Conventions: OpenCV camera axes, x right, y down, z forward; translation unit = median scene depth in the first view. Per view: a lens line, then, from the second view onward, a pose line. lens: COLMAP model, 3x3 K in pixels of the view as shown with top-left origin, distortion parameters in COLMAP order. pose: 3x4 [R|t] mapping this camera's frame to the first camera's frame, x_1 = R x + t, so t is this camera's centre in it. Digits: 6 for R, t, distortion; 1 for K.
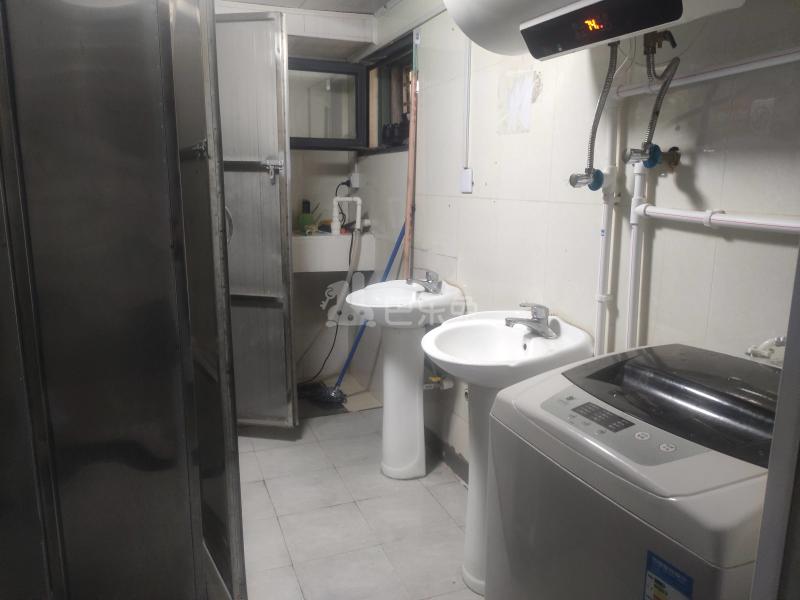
lens RADIAL K [[590.1, 0, 400.0], [0, 590.1, 300.0], [0, 0, 1]] dist [0.001162, -0.184374]
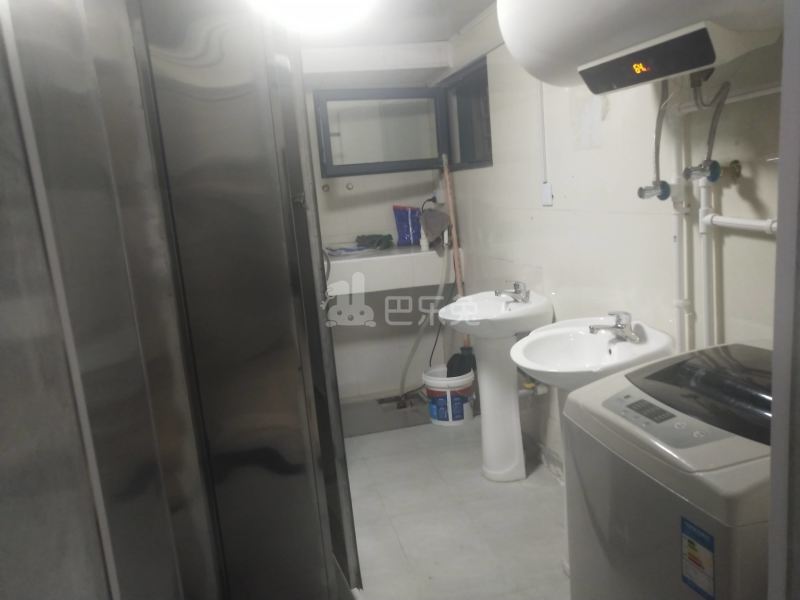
lens RADIAL K [[692.8, 0, 400.0], [0, 692.8, 300.0], [0, 0, 1]] dist [0.012302, 0.002101]
pose [[0.987040, -0.062064, -0.147983, 0.033909], [0.063030, 0.998010, 0.001839, -0.043590], [0.147575, -0.011143, 0.988988, -0.320868]]
